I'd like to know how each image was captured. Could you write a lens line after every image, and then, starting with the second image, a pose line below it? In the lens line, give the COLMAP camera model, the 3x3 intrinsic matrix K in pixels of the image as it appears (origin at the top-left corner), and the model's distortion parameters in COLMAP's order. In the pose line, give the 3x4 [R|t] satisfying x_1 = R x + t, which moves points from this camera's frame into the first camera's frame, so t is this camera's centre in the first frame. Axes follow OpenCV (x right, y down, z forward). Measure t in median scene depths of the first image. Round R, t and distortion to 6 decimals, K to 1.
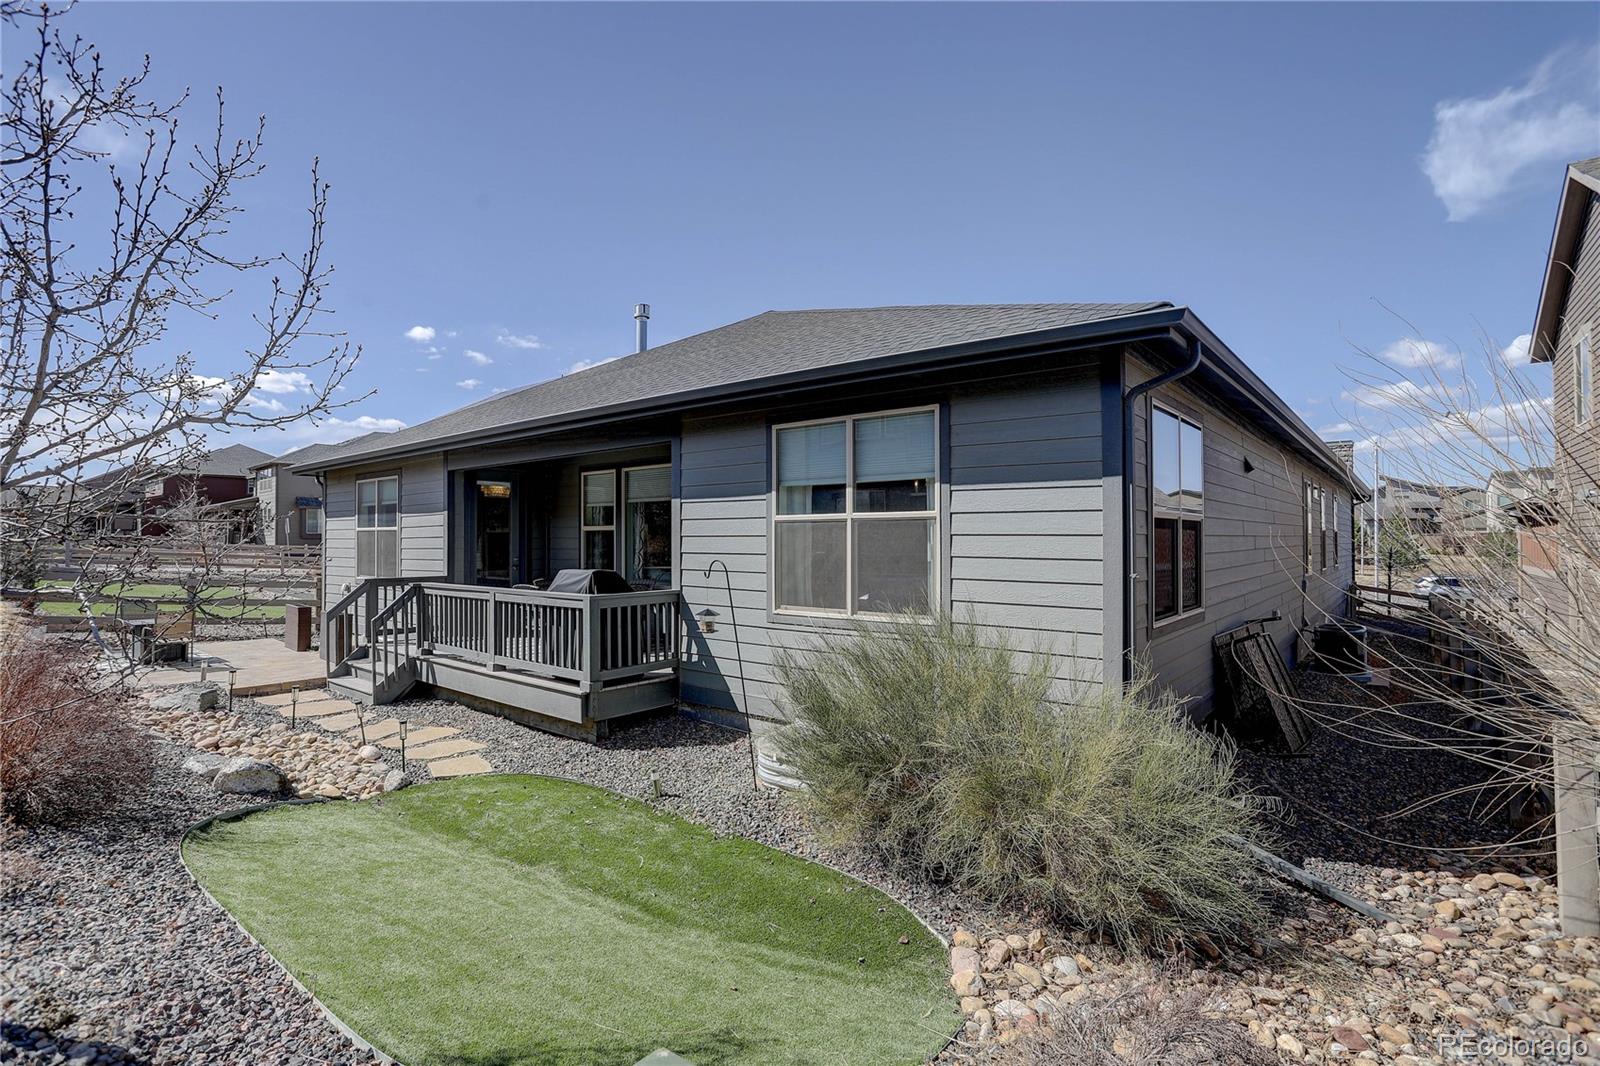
lens RADIAL K [[811.9, 0, 800.0], [0, 811.9, 533.0], [0, 0, 1]] dist [-0.028458, 0.000144]
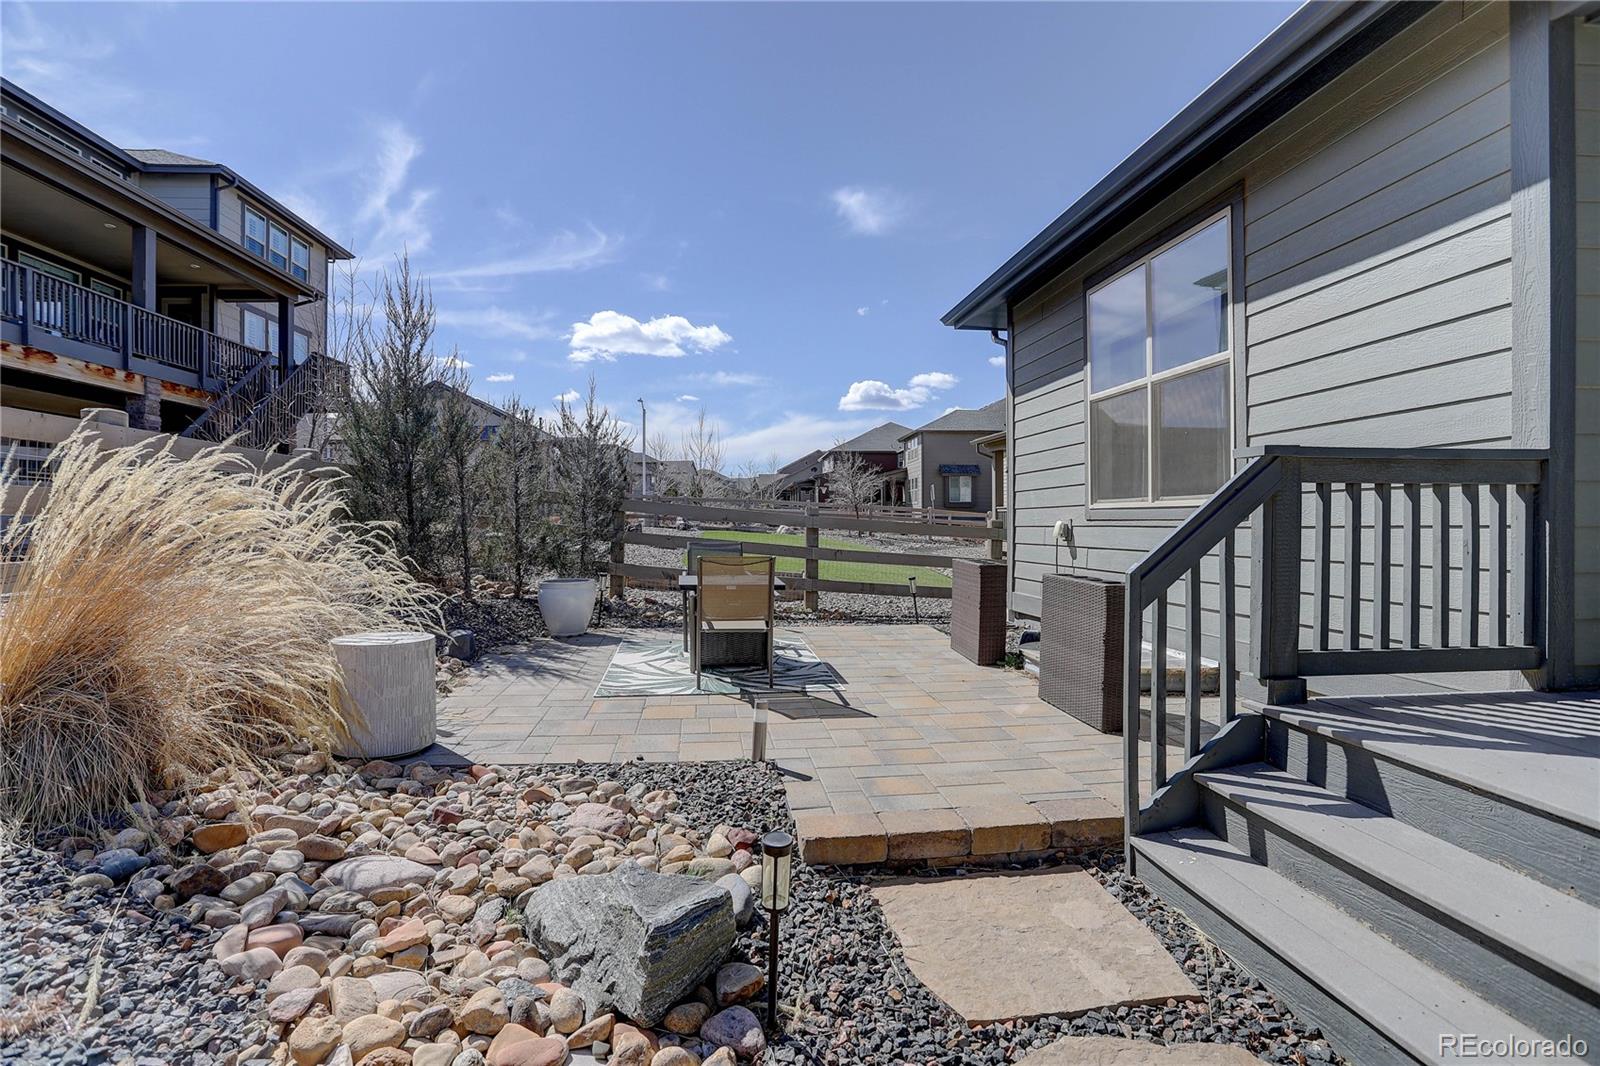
lens RADIAL K [[766.1, 0, 800.0], [0, 766.1, 533.0], [0, 0, 1]] dist [-0.024618, 0.000094]
pose [[0.741675, 0.003616, -0.670749, -0.484453], [0.011163, 0.999780, 0.017733, 0.076764], [0.670666, -0.020639, 0.741472, 0.723934]]
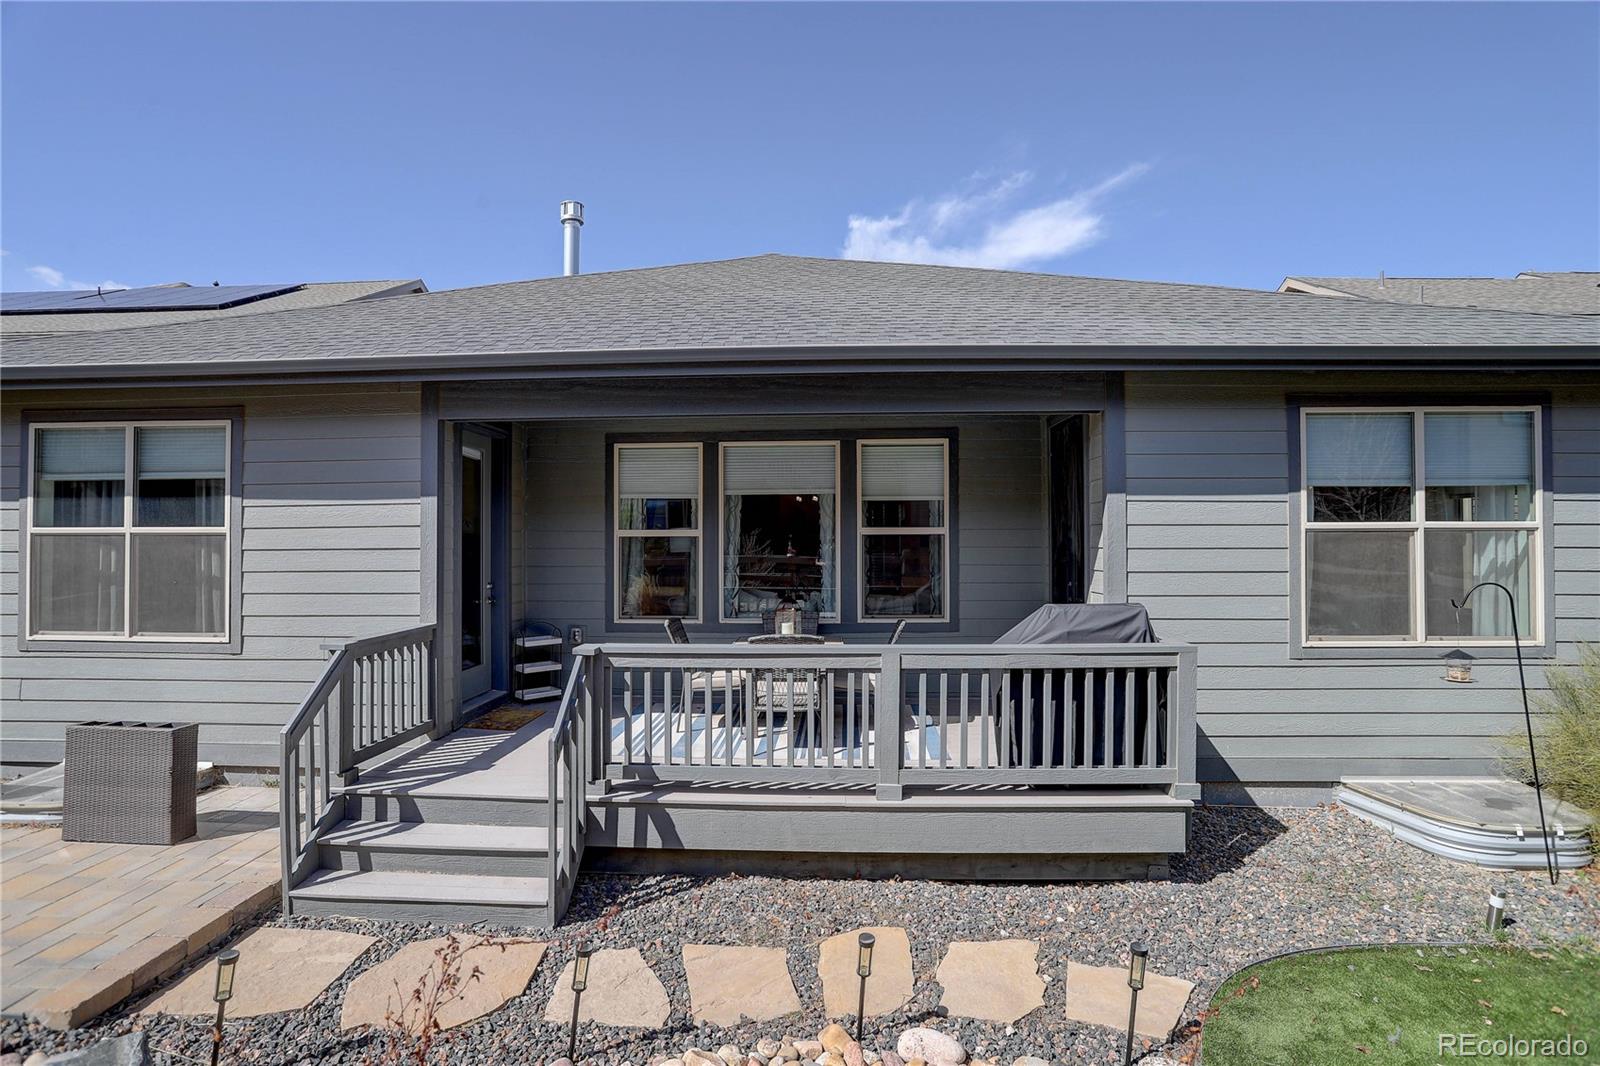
lens RADIAL K [[774.3, 0, 800.0], [0, 774.3, 533.0], [0, 0, 1]] dist [-0.042635, 0.000208]
pose [[0.778028, 0.006519, 0.628196, -0.603004], [-0.003183, 0.999974, -0.006435, -0.003184], [-0.628221, 0.003007, 0.778029, 0.508287]]
